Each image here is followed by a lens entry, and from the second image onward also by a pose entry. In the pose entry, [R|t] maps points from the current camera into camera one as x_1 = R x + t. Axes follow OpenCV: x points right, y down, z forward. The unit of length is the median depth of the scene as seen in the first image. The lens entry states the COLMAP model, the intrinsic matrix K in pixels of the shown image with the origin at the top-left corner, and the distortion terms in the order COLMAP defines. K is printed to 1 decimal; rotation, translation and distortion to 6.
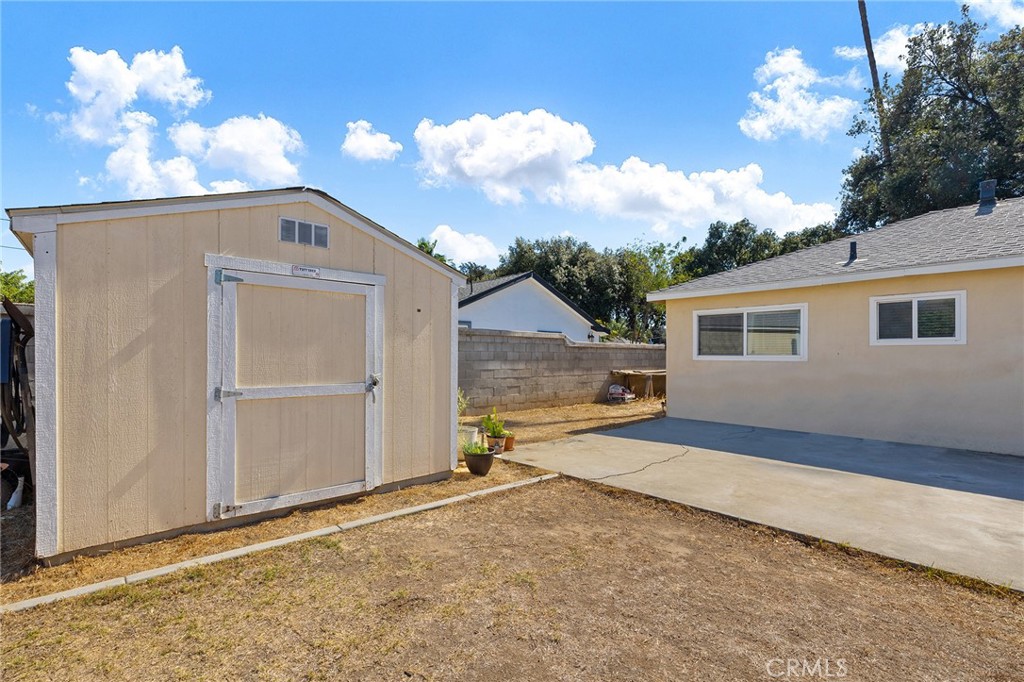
lens RADIAL K [[434.3, 0, 505.9], [0, 434.3, 351.0], [0, 0, 1]] dist [0.001297, 0.000253]
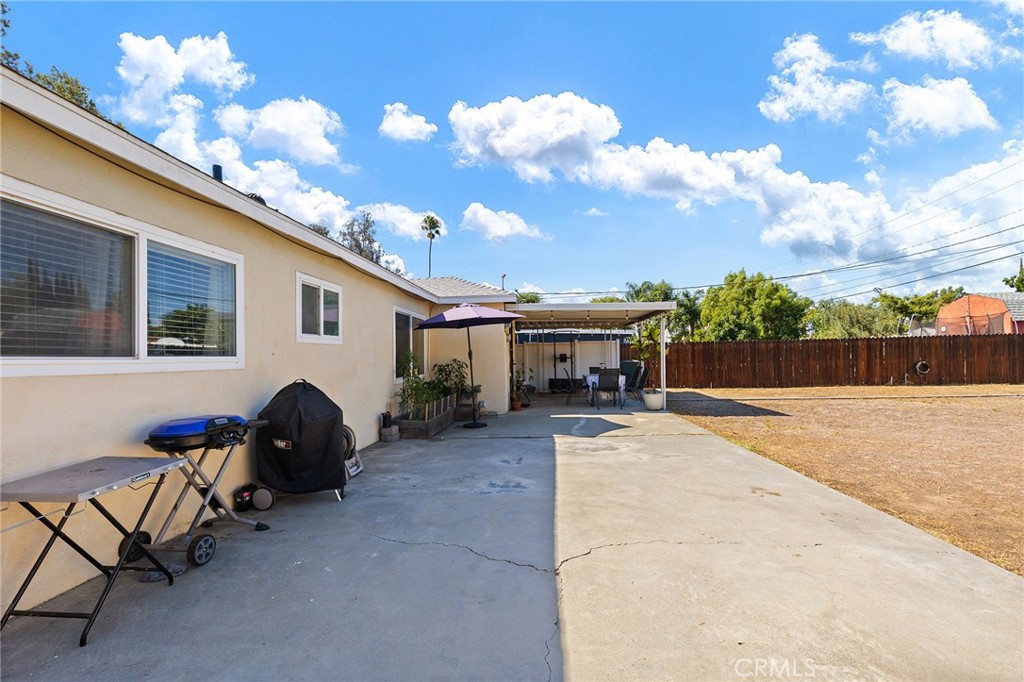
lens RADIAL K [[434.3, 0, 505.9], [0, 434.3, 351.0], [0, 0, 1]] dist [0.001297, 0.000253]
pose [[-0.662811, 0.018831, 0.748550, 0.187554], [0.004905, 0.999771, -0.020807, 0.027341], [-0.748771, -0.010120, -0.662752, 1.971119]]
